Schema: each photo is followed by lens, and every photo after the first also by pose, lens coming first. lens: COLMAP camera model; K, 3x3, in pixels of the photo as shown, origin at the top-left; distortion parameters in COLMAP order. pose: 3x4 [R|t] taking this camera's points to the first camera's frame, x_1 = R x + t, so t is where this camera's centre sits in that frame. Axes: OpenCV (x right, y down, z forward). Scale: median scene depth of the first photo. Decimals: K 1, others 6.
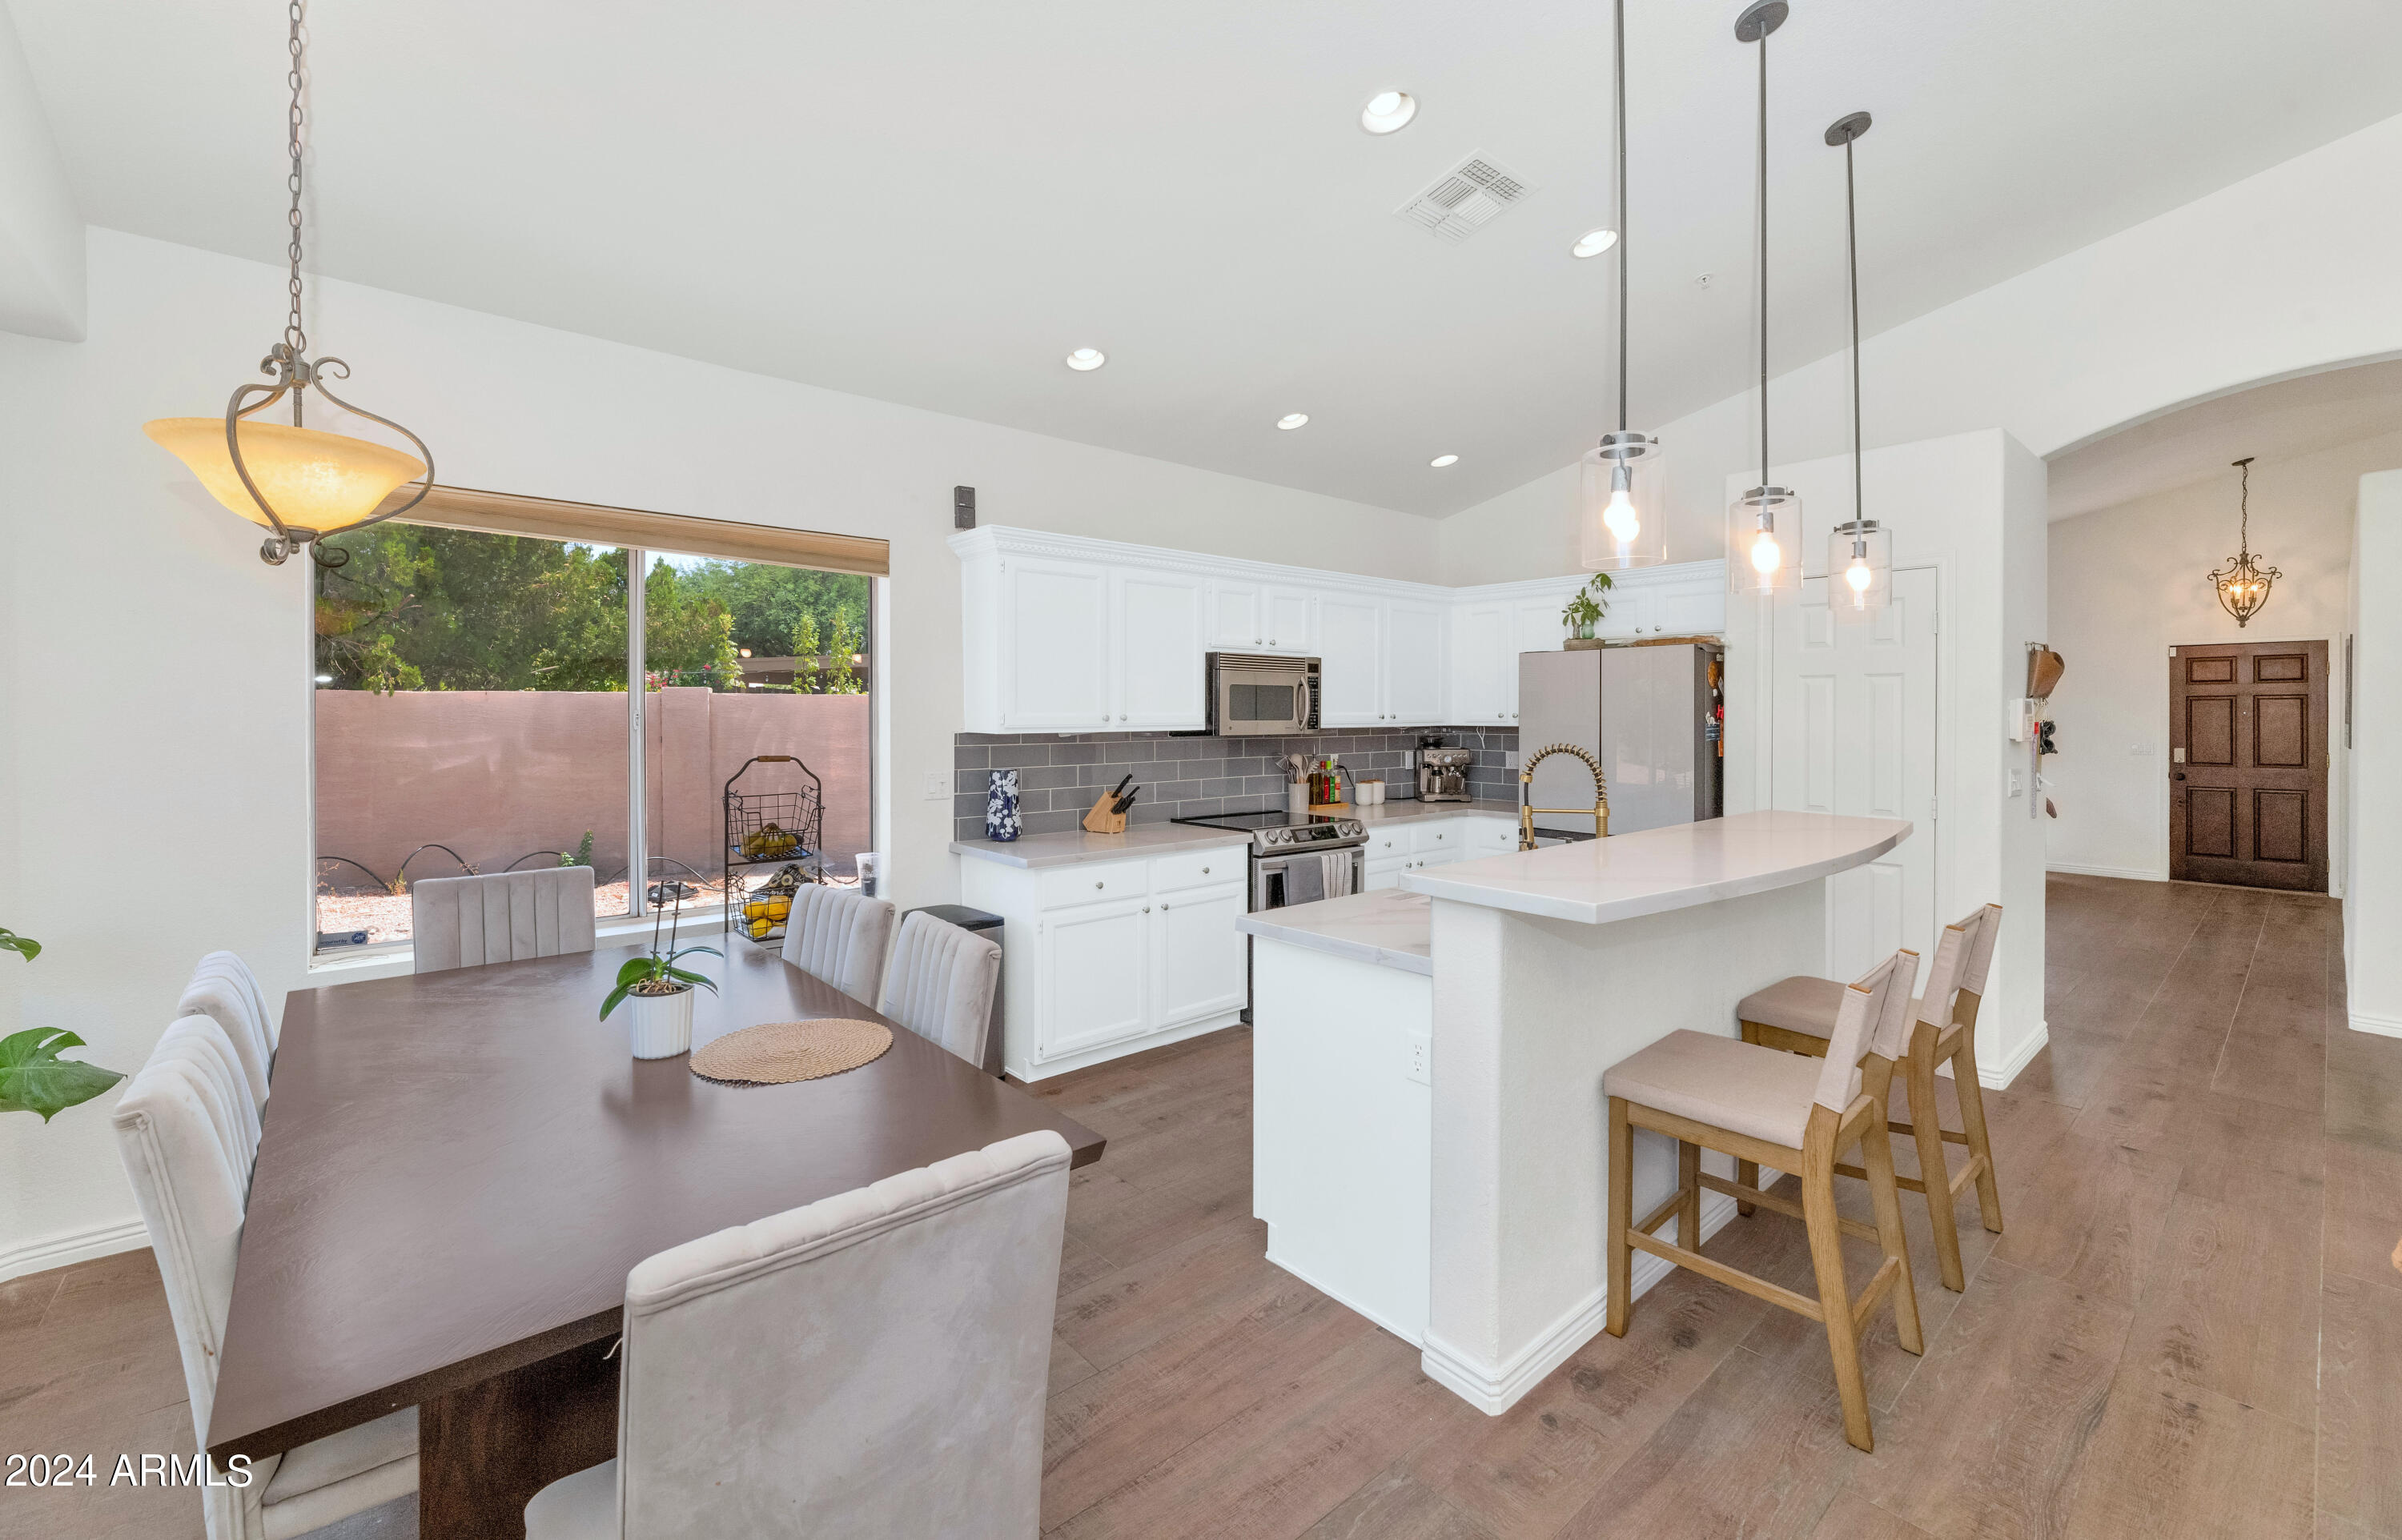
lens RADIAL K [[989.5, 0, 1205.4], [0, 989.5, 703.7], [0, 0, 1]] dist [-0.001311, -0.000296]
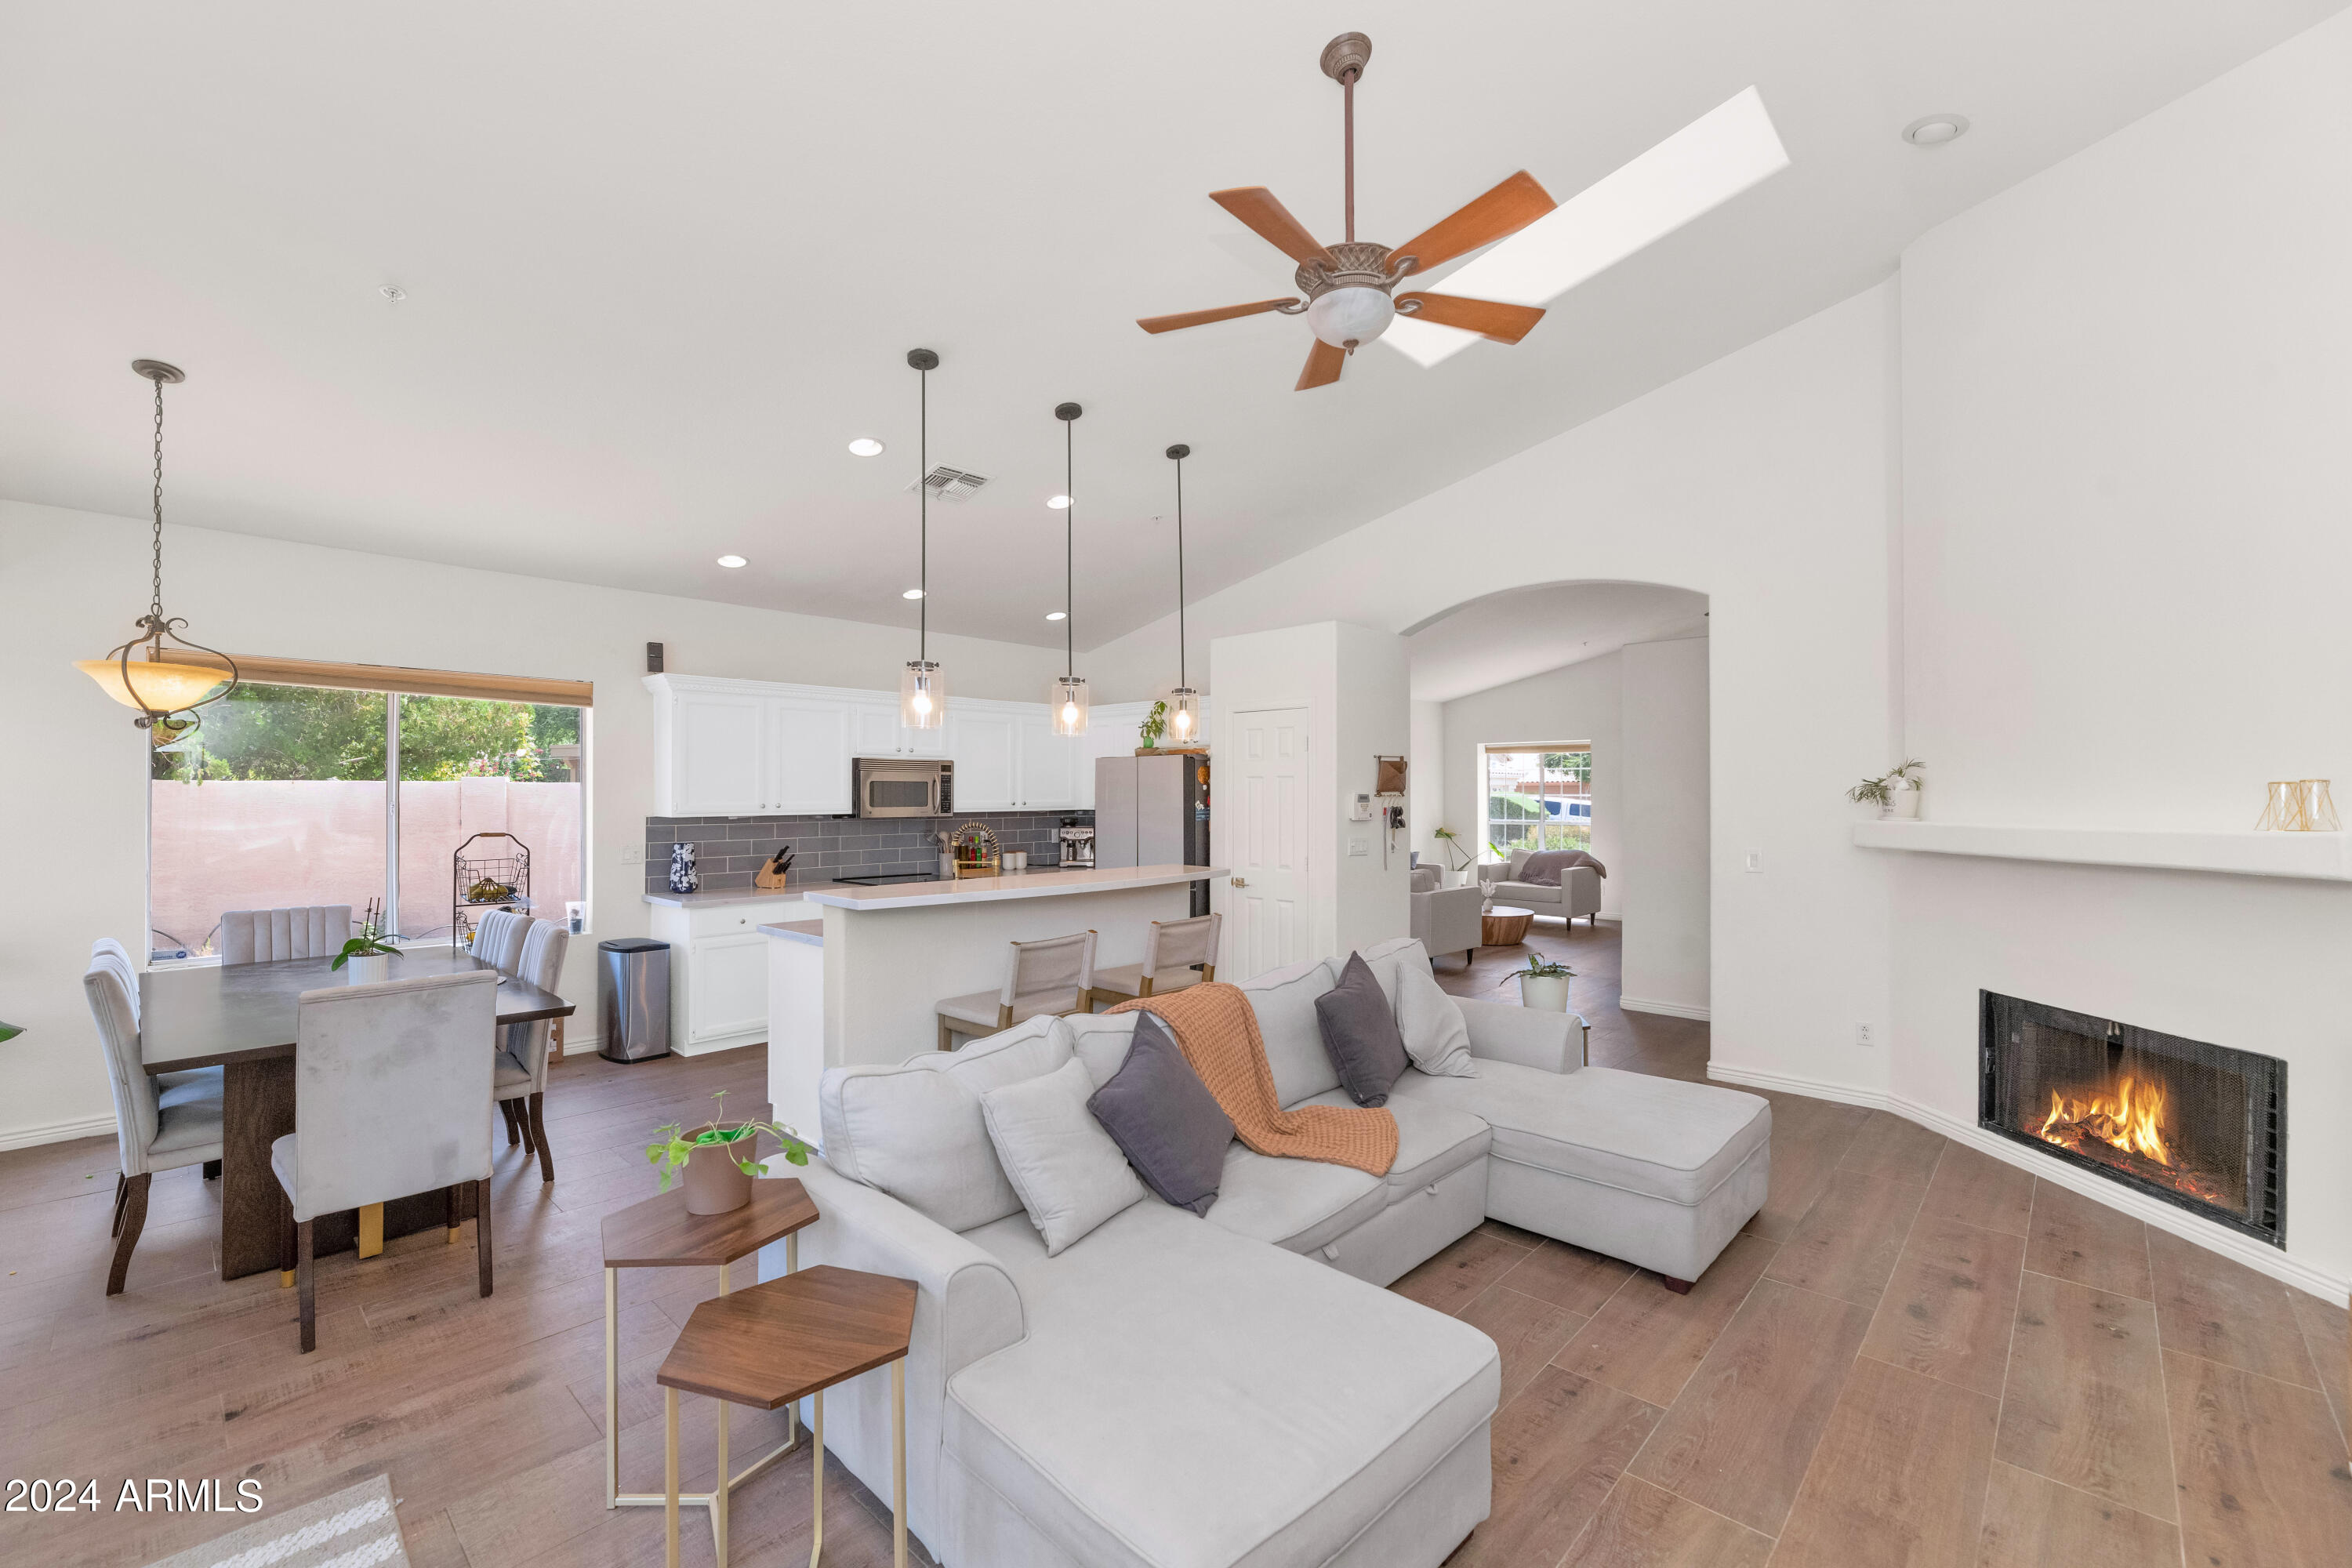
lens RADIAL K [[975.4, 0, 1190.9], [0, 975.4, 776.3], [0, 0, 1]] dist [0.001823, 0.000803]
pose [[0.994340, 0.001220, 0.106238, 0.300487], [-0.000201, 0.999954, -0.009605, -0.012106], [-0.106245, 0.009529, 0.994294, -0.378744]]
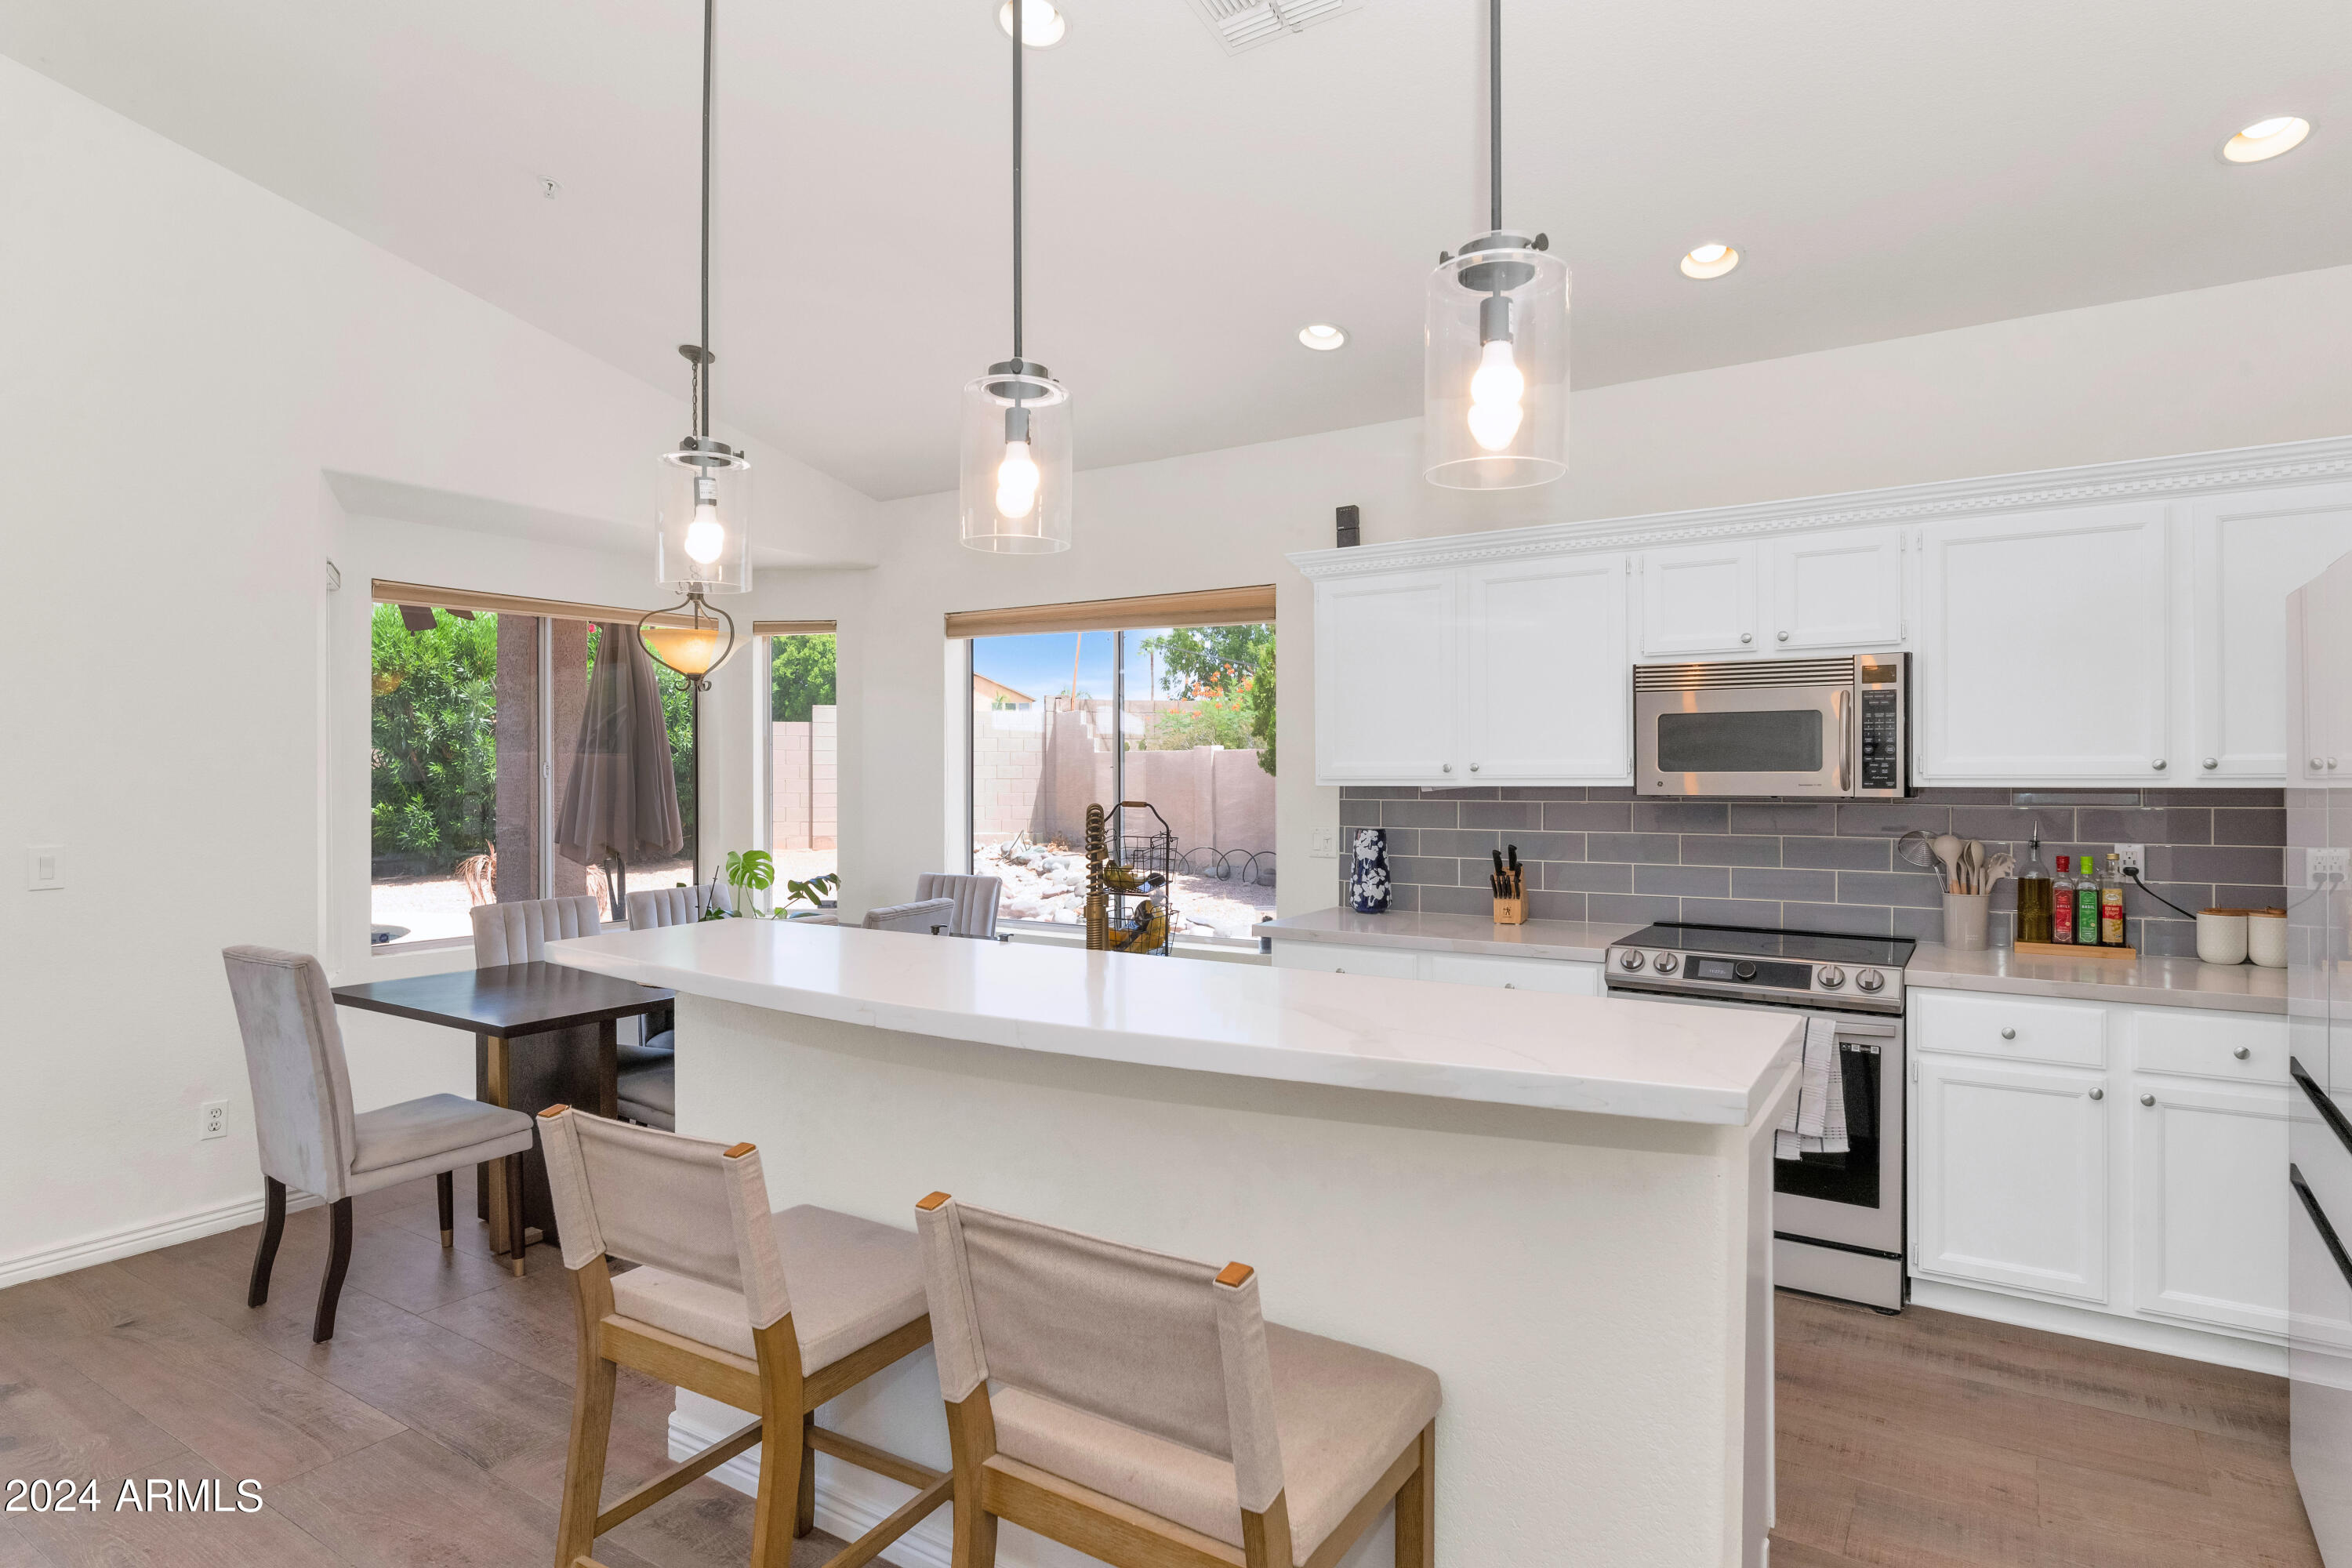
lens RADIAL K [[1288.2, 0, 1221.5], [0, 1288.2, 785.3], [0, 0, 1]] dist [0.002482, 0.000161]
pose [[0.280293, 0.011370, -0.959847, 0.671704], [0.013276, 0.999788, 0.015720, 0.008043], [0.959823, -0.017149, 0.280083, 0.462128]]
